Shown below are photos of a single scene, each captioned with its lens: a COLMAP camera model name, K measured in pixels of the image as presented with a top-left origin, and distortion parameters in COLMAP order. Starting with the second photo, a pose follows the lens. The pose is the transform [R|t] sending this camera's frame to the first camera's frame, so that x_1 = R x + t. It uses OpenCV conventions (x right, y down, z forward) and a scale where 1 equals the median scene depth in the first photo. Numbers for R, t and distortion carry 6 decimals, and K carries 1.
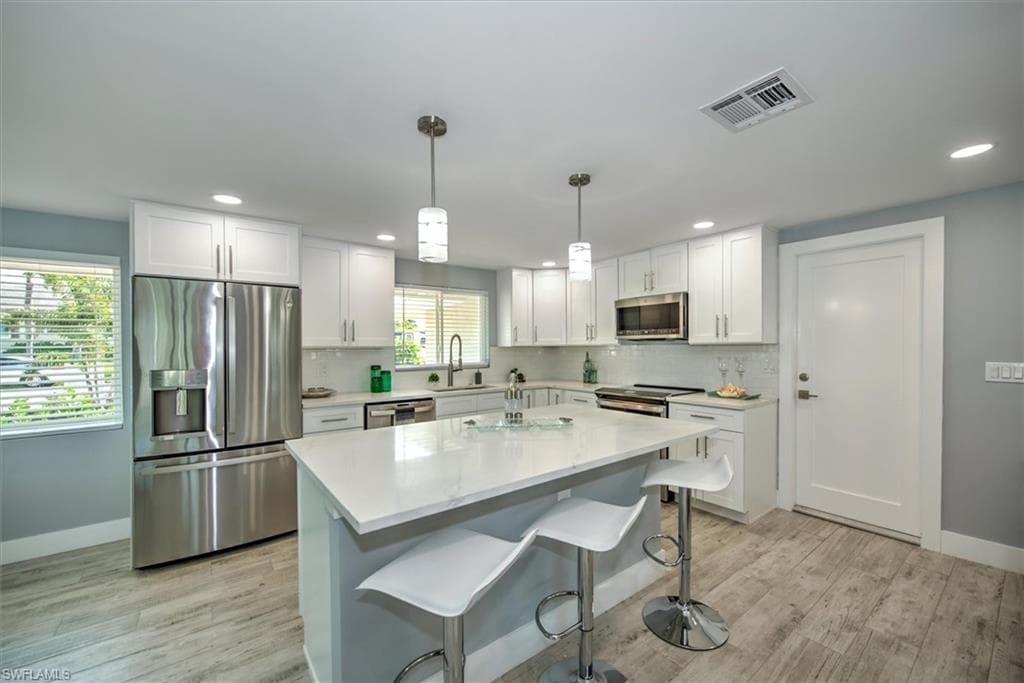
lens RADIAL K [[418.5, 0, 517.9], [0, 418.5, 346.3], [0, 0, 1]] dist [-0.004028, -0.000172]
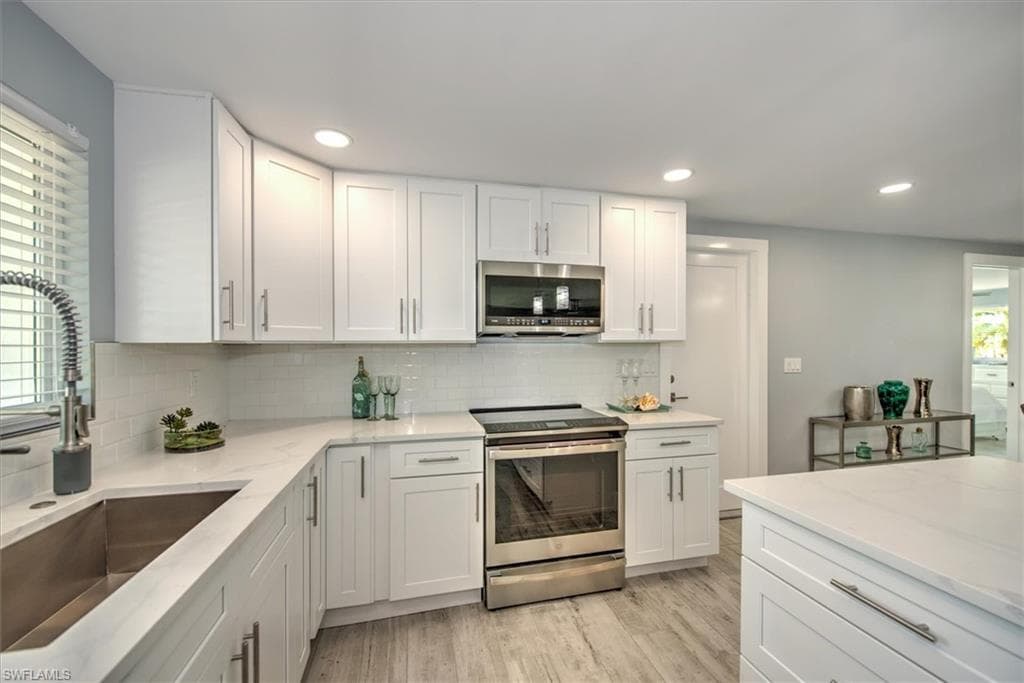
lens RADIAL K [[418.5, 0, 514.8], [0, 418.5, 346.3], [0, 0, 1]] dist [-0.004028, -0.000172]
pose [[0.391629, 0.000720, 0.920123, -0.294500], [-0.002865, 0.999996, 0.000437, 0.002081], [-0.920119, -0.002808, 0.391630, 0.881402]]
